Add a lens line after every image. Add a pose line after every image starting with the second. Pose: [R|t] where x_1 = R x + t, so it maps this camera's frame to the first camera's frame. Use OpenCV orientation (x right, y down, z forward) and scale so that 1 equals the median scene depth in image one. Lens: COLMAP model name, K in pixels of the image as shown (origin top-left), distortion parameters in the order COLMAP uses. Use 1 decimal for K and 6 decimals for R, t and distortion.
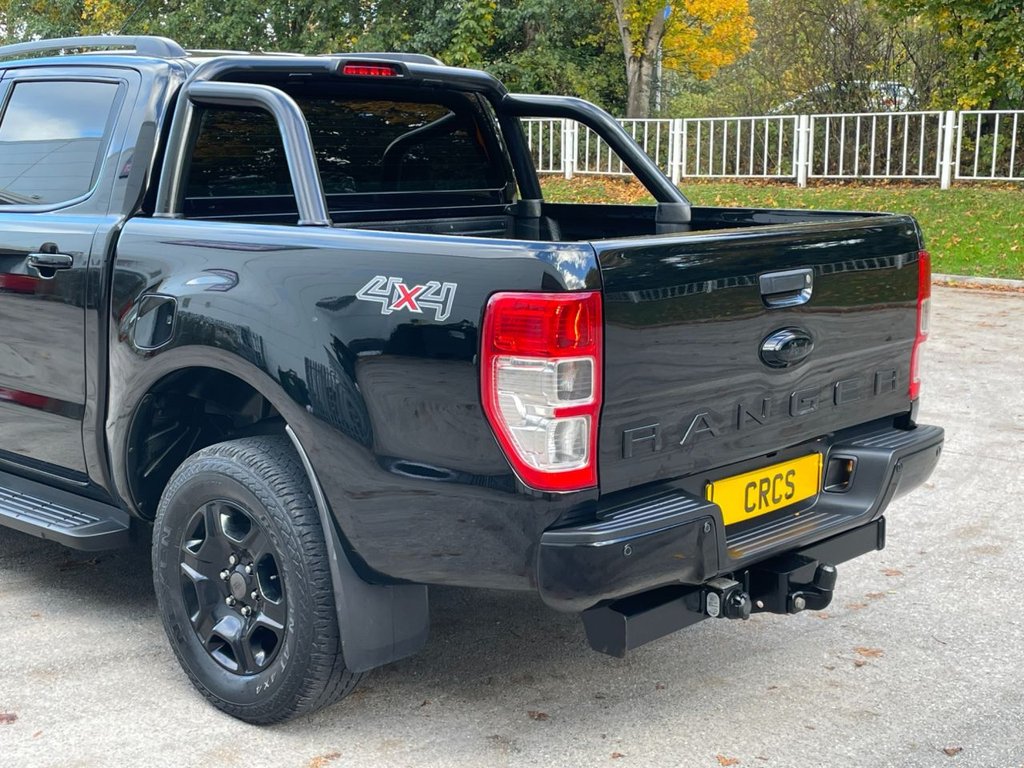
lens RADIAL K [[1471.8, 0, 523.5], [0, 1471.8, 389.2], [0, 0, 1]] dist [0.092867, 0.000000]
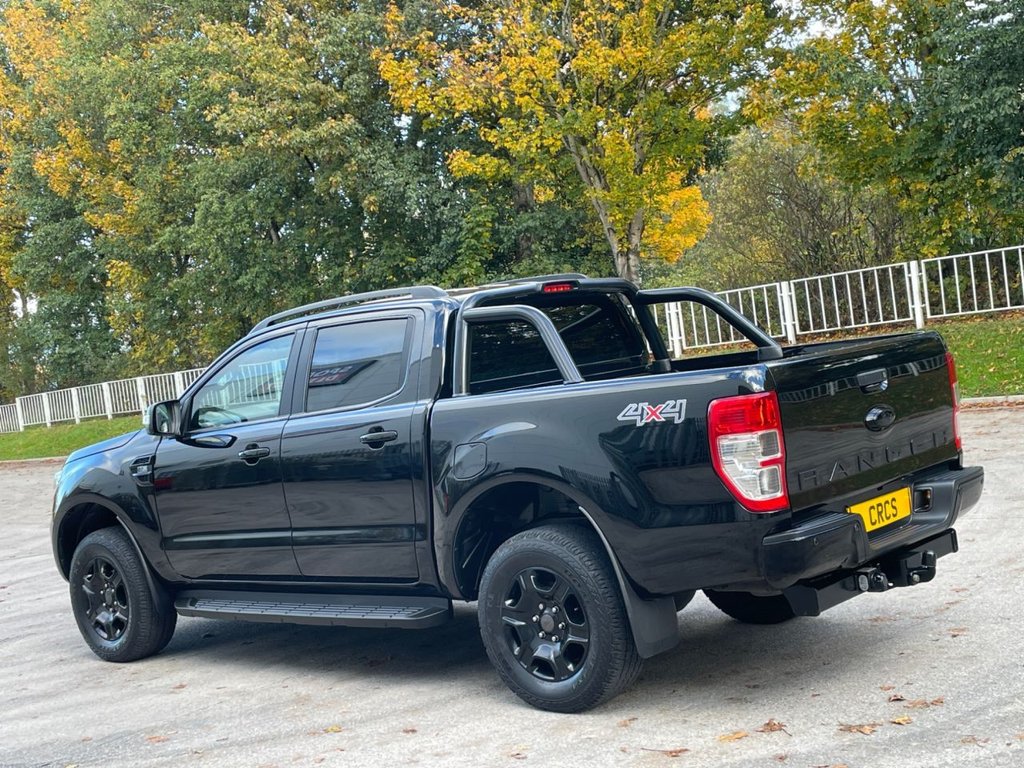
lens RADIAL K [[1471.8, 0, 507.1], [0, 1471.8, 376.6], [0, 0, 1]] dist [0.092867, 0.000000]
pose [[0.990706, -0.135608, 0.010604, -0.202402], [0.135725, 0.980385, -0.142913, 0.089260], [0.008984, 0.143024, 0.989678, -0.519580]]
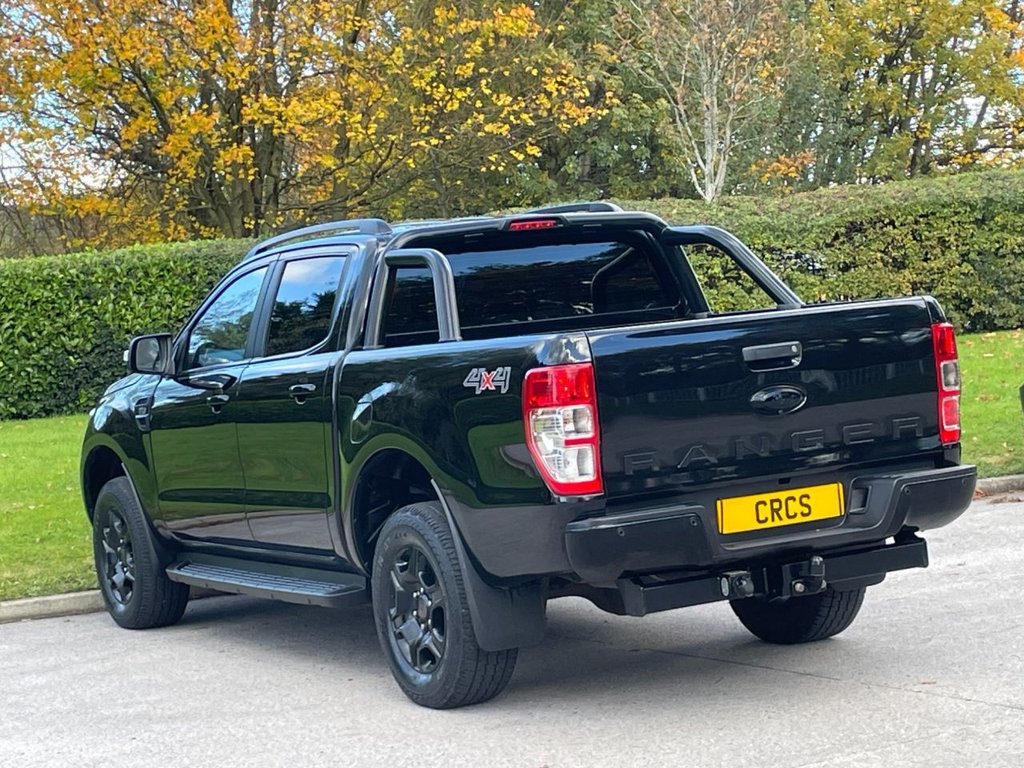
lens RADIAL K [[2377.9, 0, 477.0], [0, 2377.9, 379.6], [0, 0, 1]] dist [0.234469, 0.000000]
pose [[0.944913, -0.082573, -0.316735, 0.540387], [0.042507, 0.990419, -0.131392, 0.202931], [0.324550, 0.110691, 0.939369, -1.021061]]
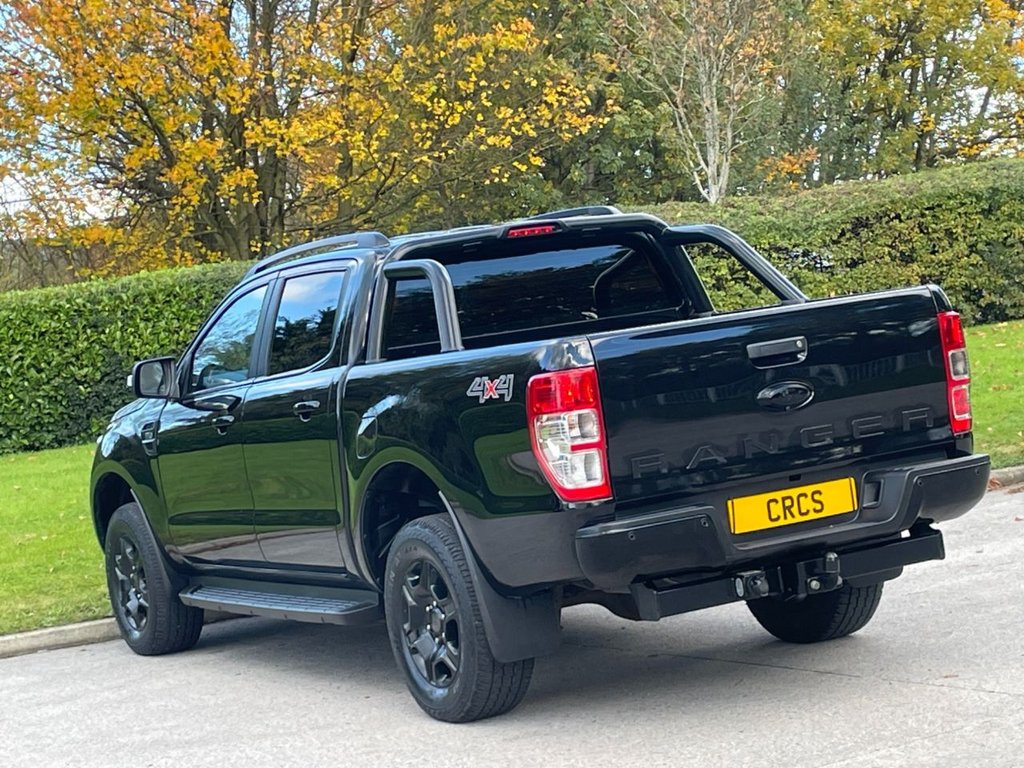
lens RADIAL K [[2377.9, 0, 468.5], [0, 2377.9, 377.5], [0, 0, 1]] dist [0.234469, 0.000000]
pose [[0.937430, -0.124847, -0.325020, 0.542996], [0.083319, 0.986817, -0.138747, 0.205113], [0.338057, 0.102986, 0.935474, -1.001071]]
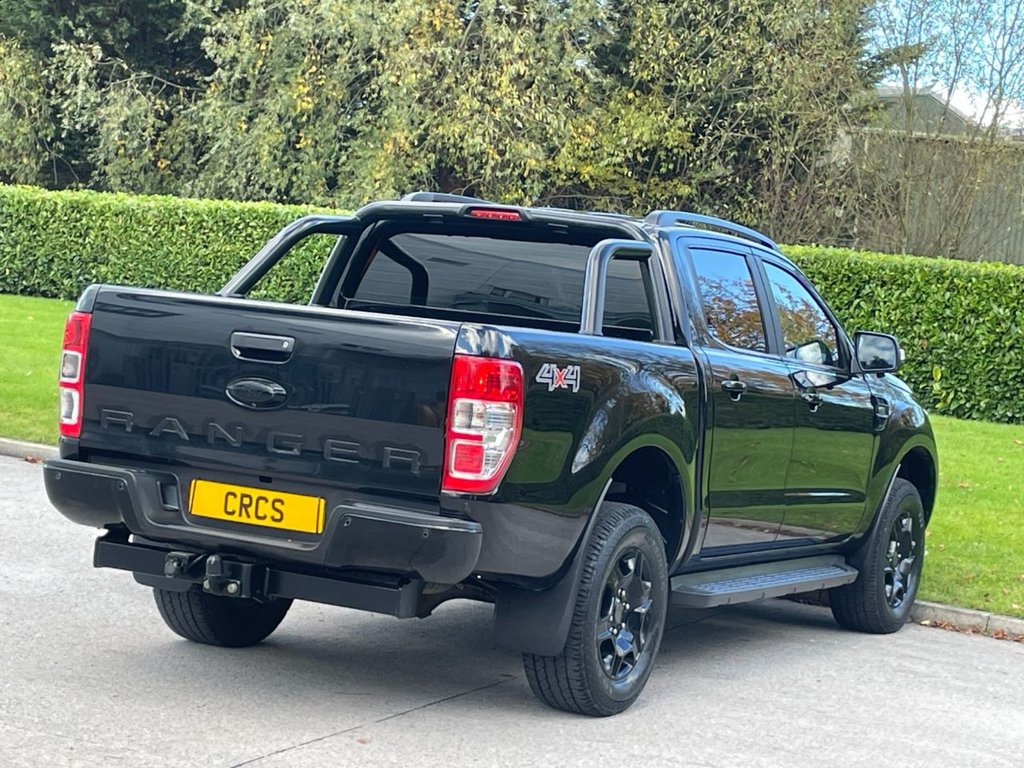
lens RADIAL K [[2303.4, 0, 511.1], [0, 2303.4, 384.8], [0, 0, 1]] dist [0.199416, 0.000000]
pose [[0.250297, 0.055874, -0.966555, 1.943152], [-0.260781, 0.965327, -0.011728, -0.061565], [0.932387, 0.254994, 0.256189, 0.601710]]
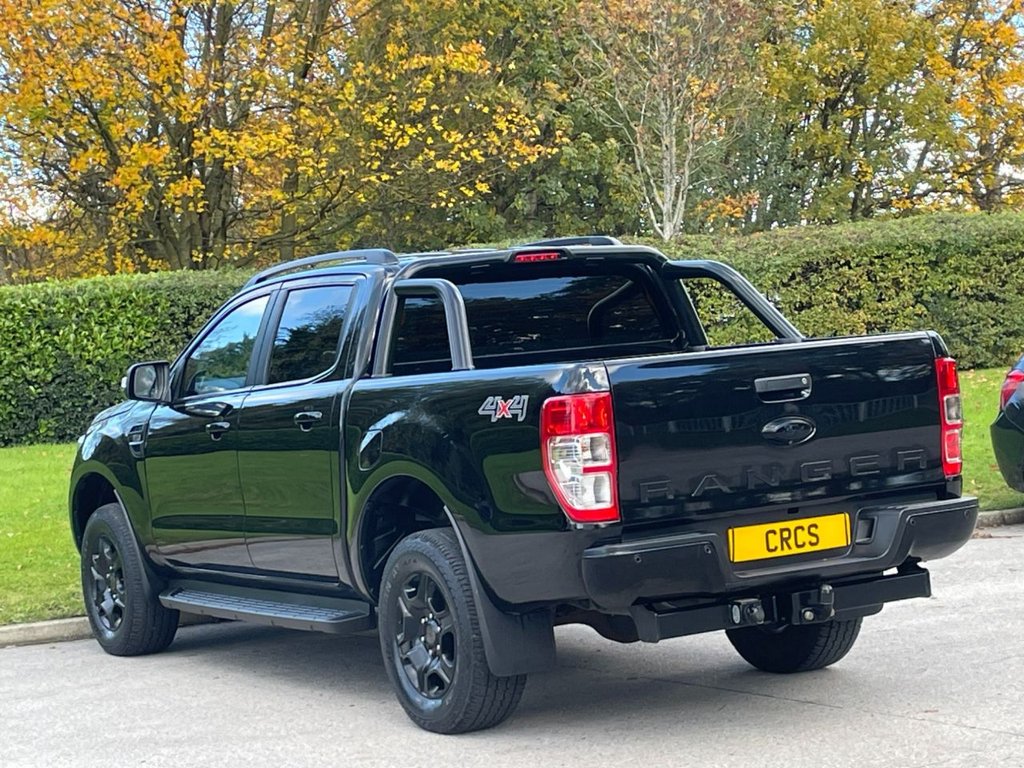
lens RADIAL K [[2377.9, 0, 486.6], [0, 2377.9, 380.4], [0, 0, 1]] dist [0.234469, 0.000000]
pose [[0.955247, -0.076945, -0.285625, 0.484780], [0.036187, 0.988721, -0.145329, 0.211564], [0.293586, 0.128490, 0.947258, -1.067383]]
